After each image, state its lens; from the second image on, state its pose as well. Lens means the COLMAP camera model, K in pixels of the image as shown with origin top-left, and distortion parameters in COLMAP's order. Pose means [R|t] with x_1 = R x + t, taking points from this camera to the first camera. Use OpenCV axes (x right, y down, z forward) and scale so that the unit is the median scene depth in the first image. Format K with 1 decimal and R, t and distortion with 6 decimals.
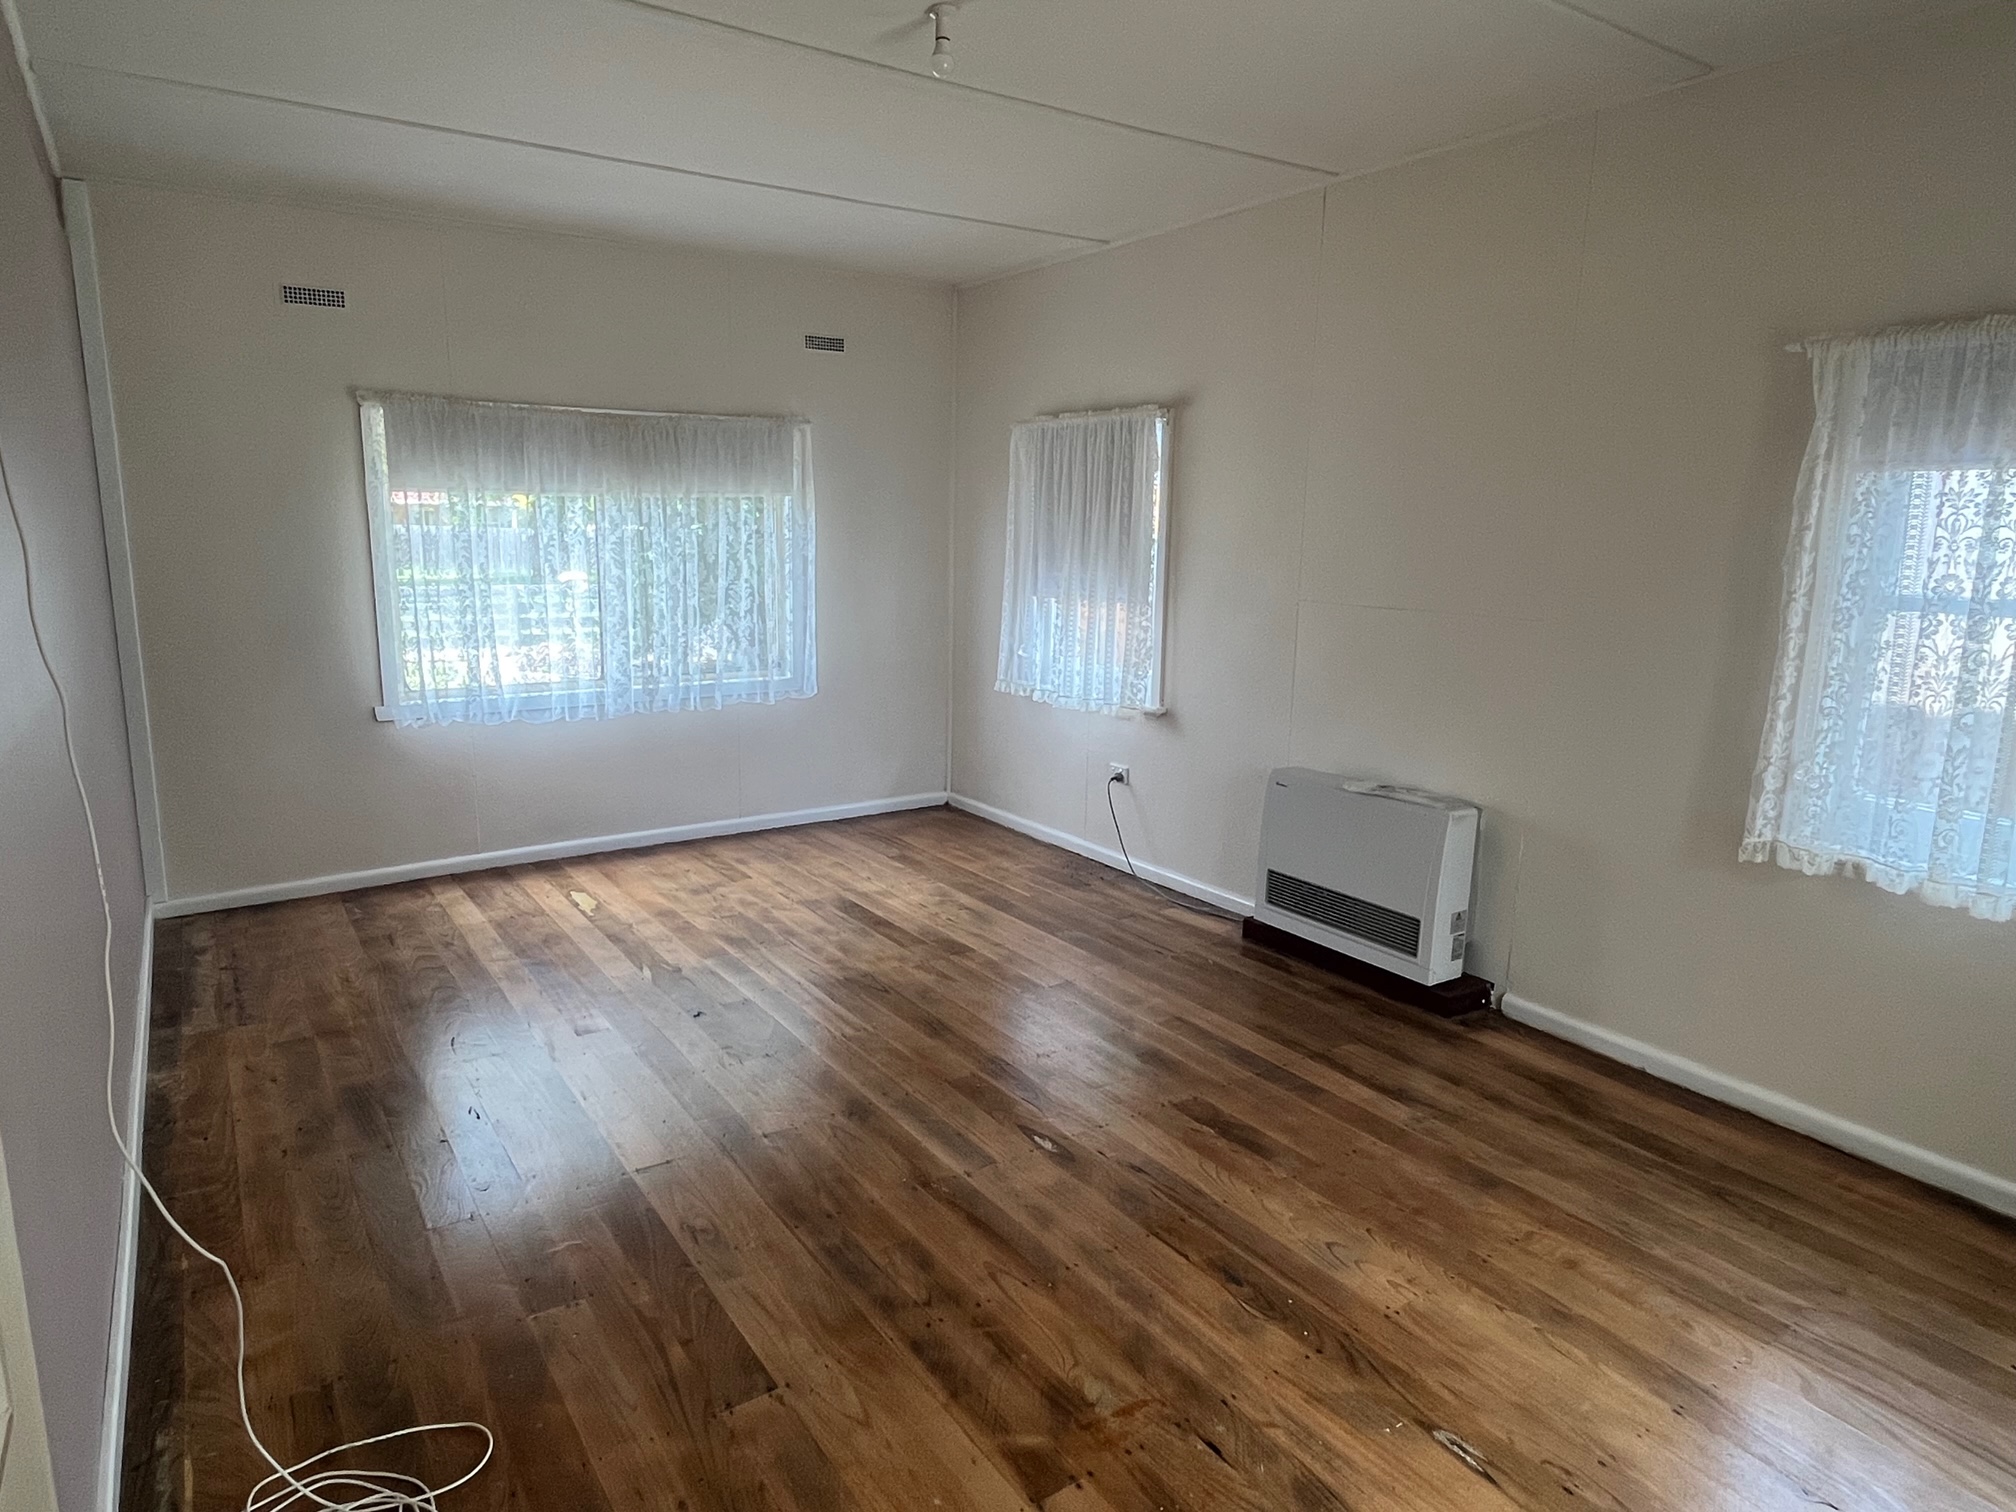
lens RADIAL K [[1192.4, 0, 1004.0], [0, 1192.4, 757.3], [0, 0, 1]] dist [-0.003649, -0.000889]
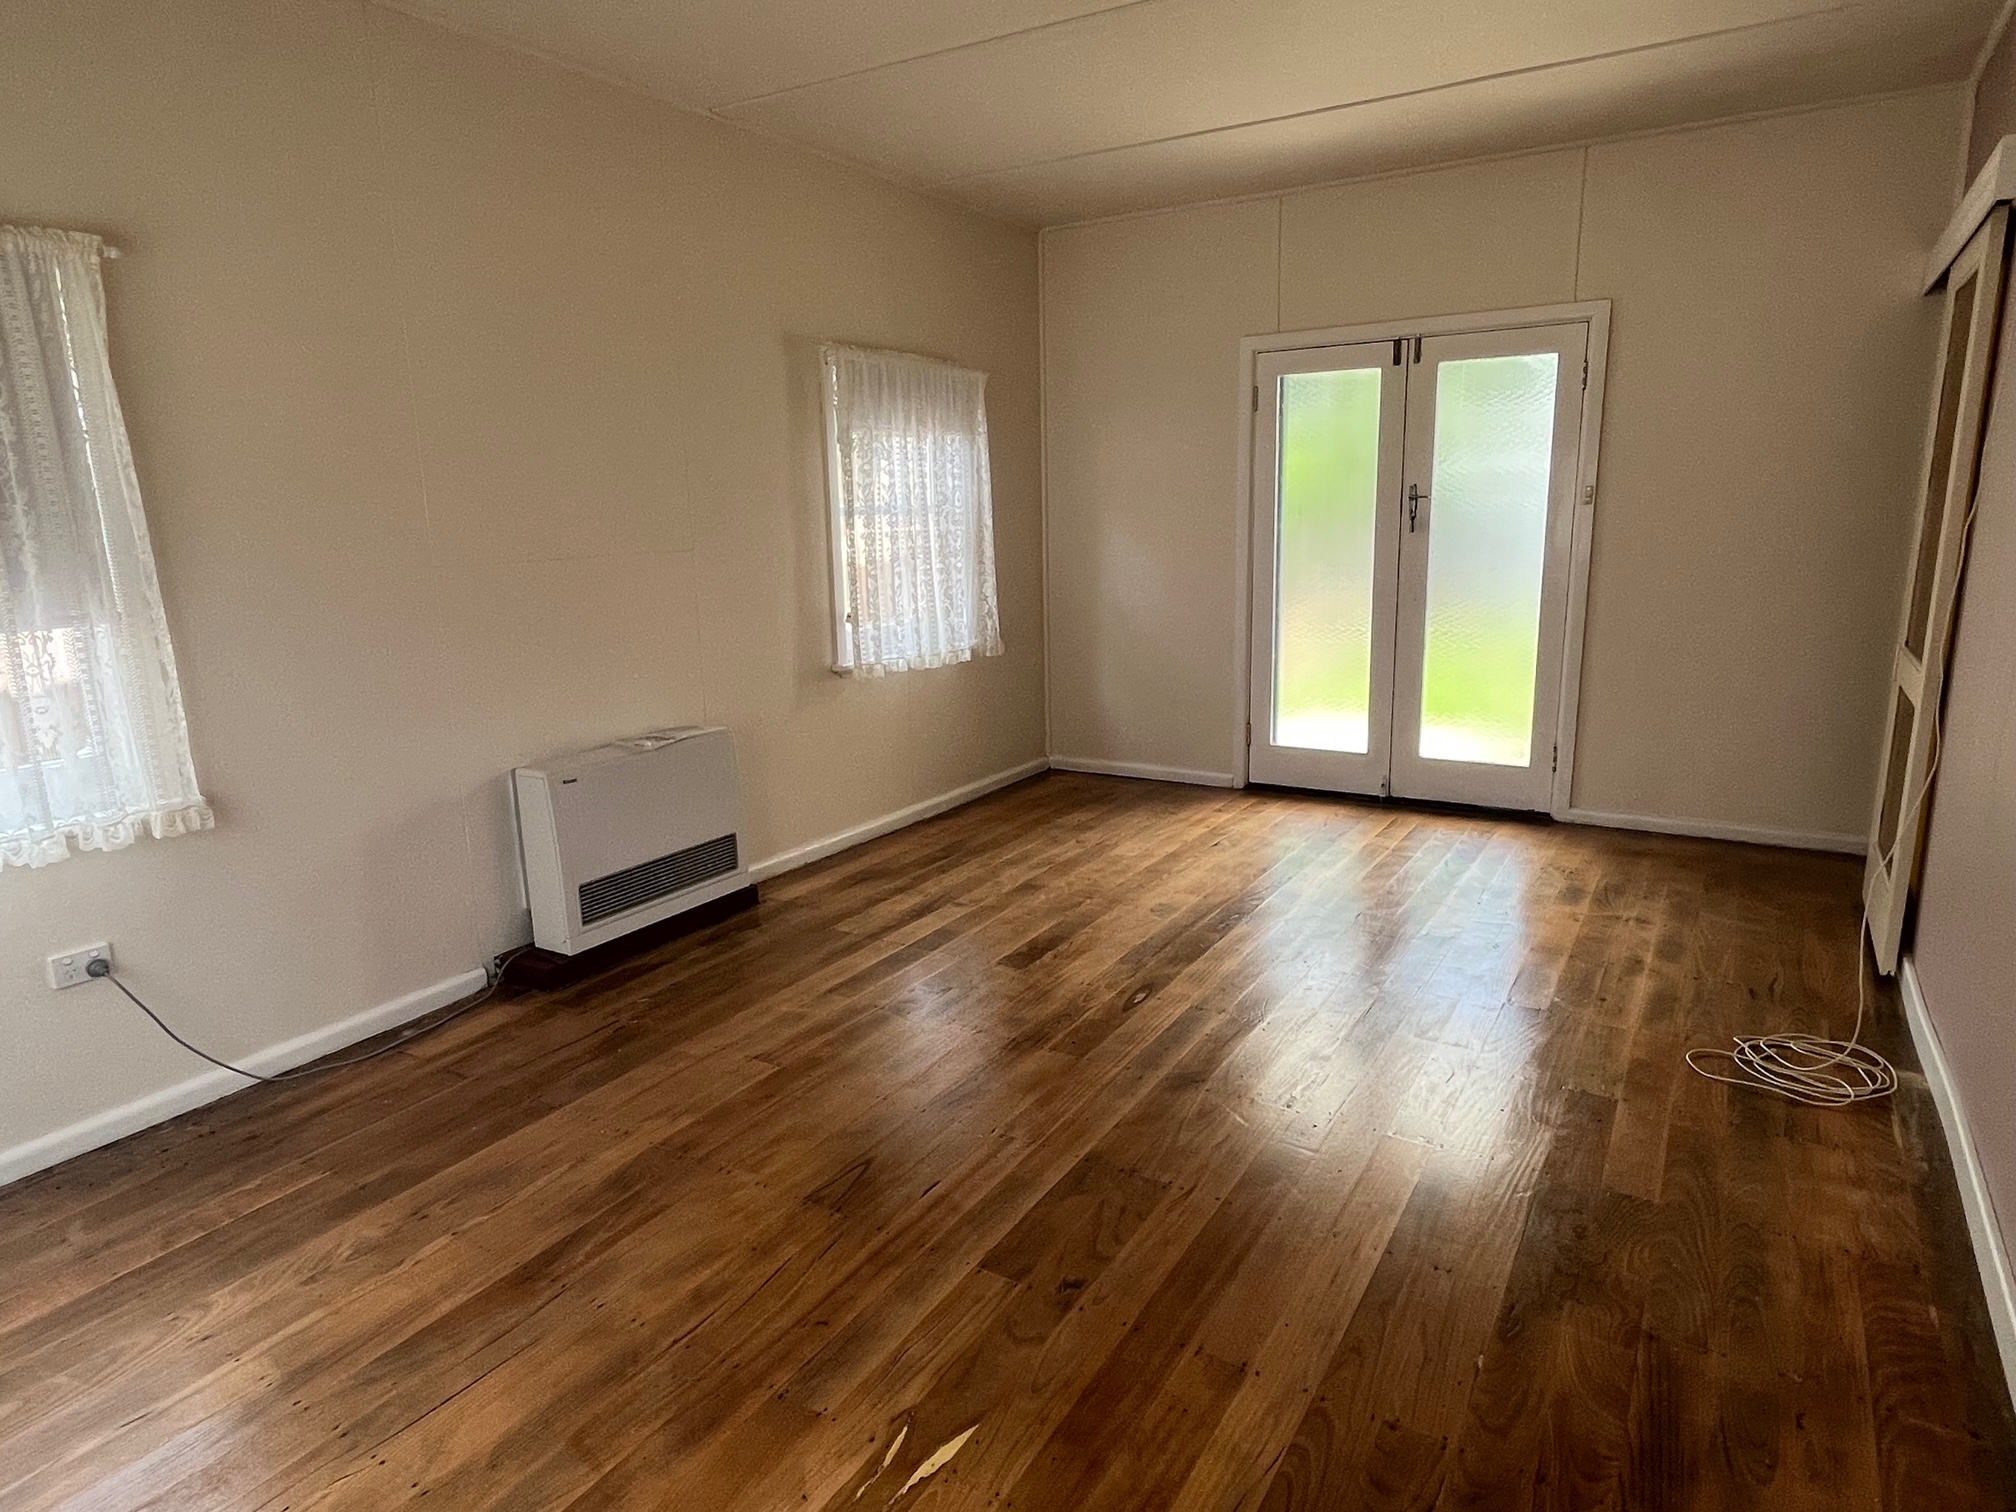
lens RADIAL K [[1192.4, 0, 1007.2], [0, 1192.4, 756.8], [0, 0, 1]] dist [-0.003649, -0.000889]
pose [[-0.403842, -0.208245, 0.890812, -0.741977], [0.188885, 0.933785, 0.303920, -0.222235], [-0.895117, 0.290997, -0.337768, 1.195570]]
